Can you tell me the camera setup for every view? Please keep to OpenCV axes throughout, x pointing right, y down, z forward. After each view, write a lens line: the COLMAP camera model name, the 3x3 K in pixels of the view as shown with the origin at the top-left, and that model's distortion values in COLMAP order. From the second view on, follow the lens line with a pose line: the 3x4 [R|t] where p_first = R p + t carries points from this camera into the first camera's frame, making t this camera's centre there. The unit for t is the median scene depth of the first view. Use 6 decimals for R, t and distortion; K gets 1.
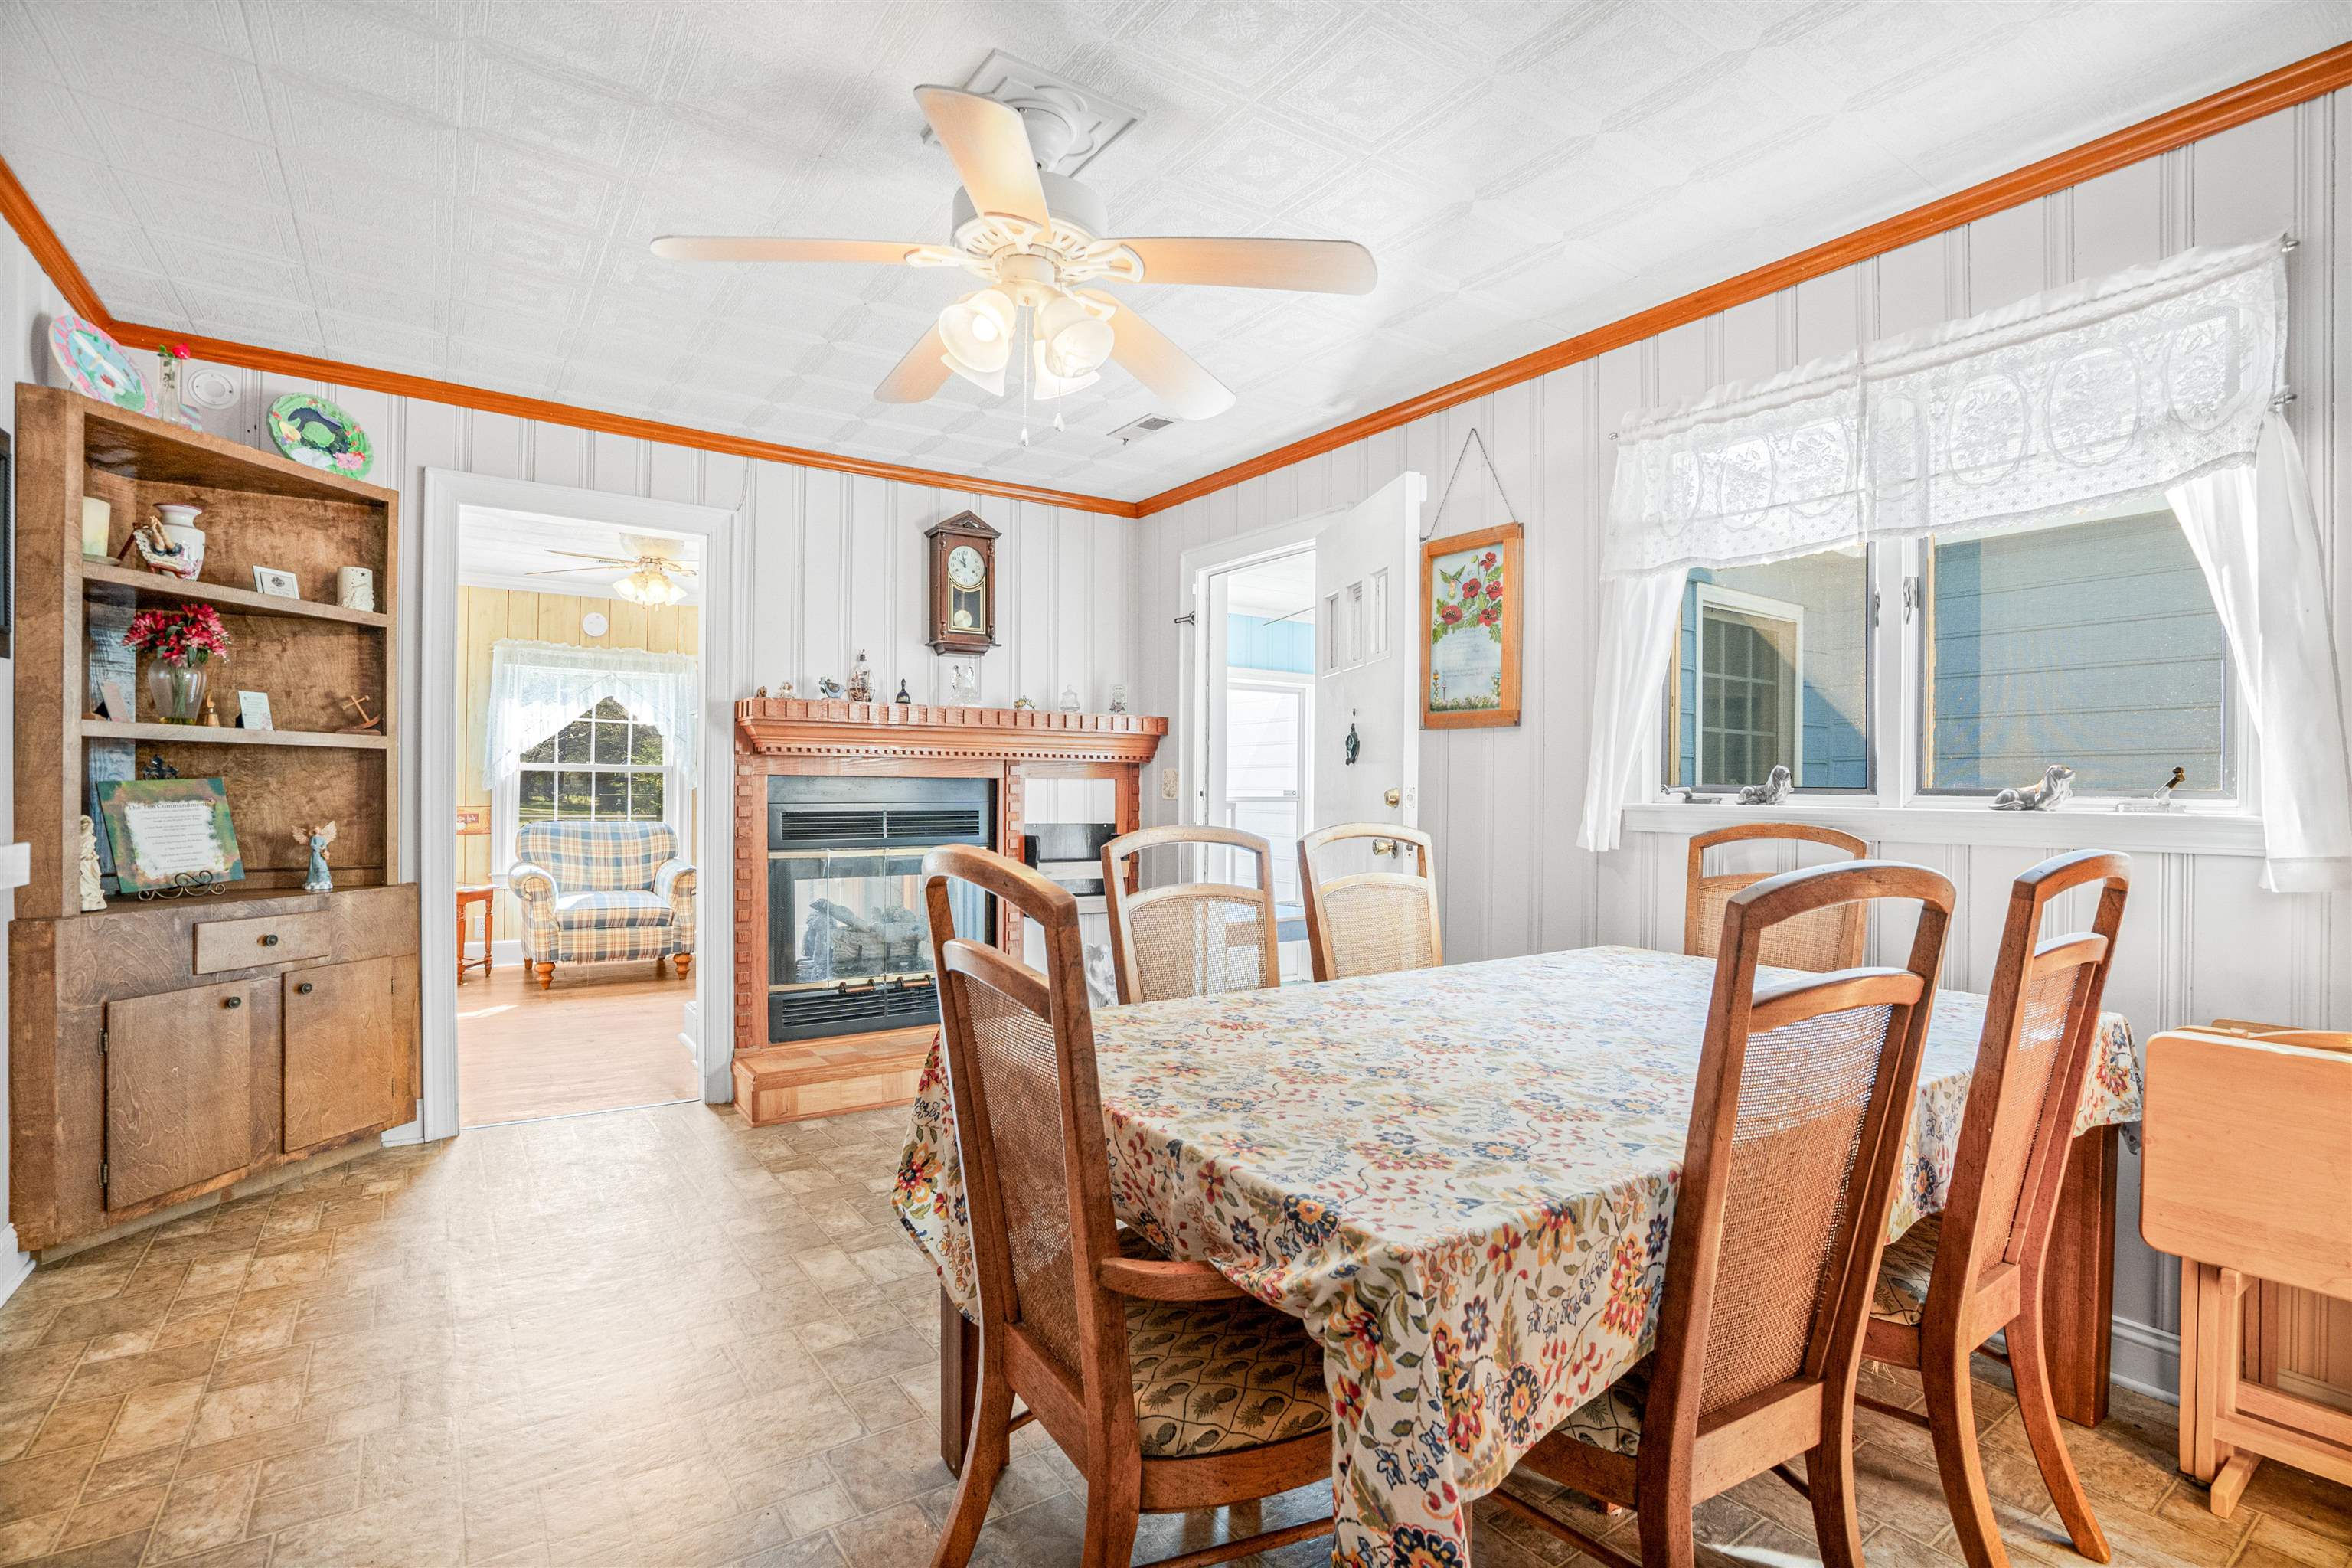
lens RADIAL K [[1104.4, 0, 1164.1], [0, 1104.4, 789.5], [0, 0, 1]] dist [-0.058054, 0.022177]
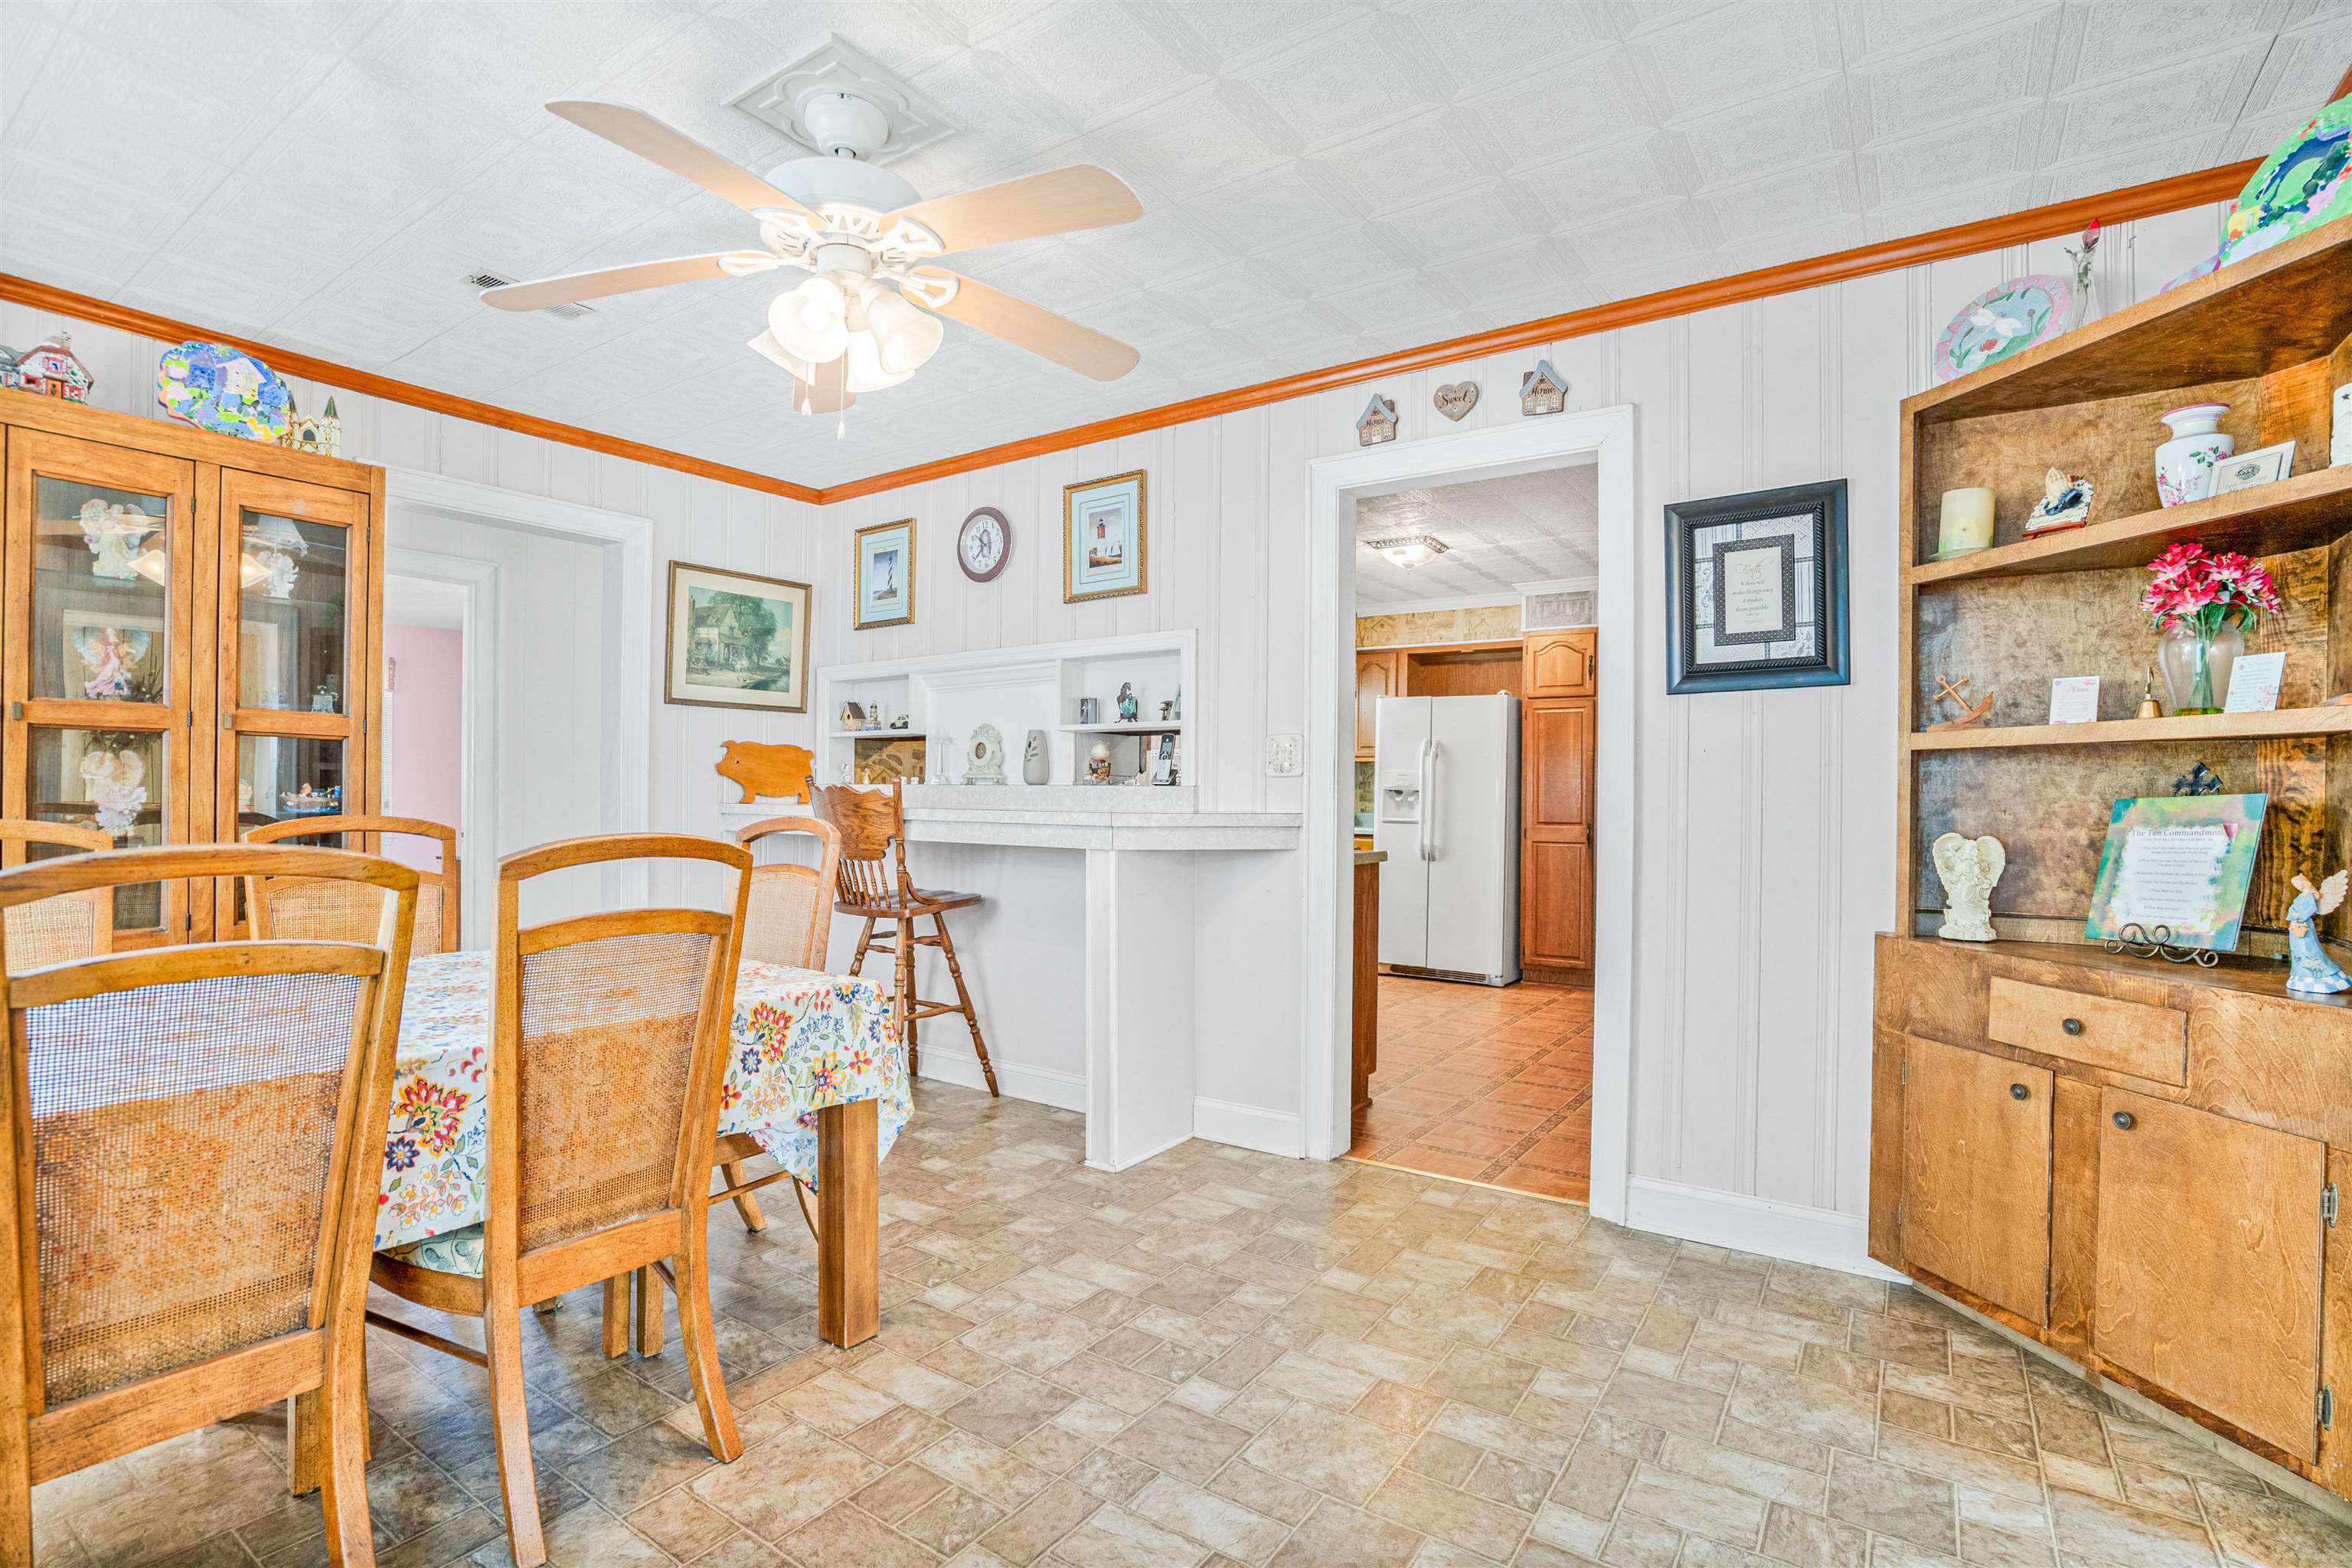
lens RADIAL K [[1104.4, 0, 1164.1], [0, 1104.4, 789.5], [0, 0, 1]] dist [-0.058054, 0.022177]
pose [[-0.922695, -0.014707, -0.385251, -0.023298], [-0.014264, 0.999890, -0.004007, -0.001288], [0.385267, 0.001798, -0.922803, 1.428990]]
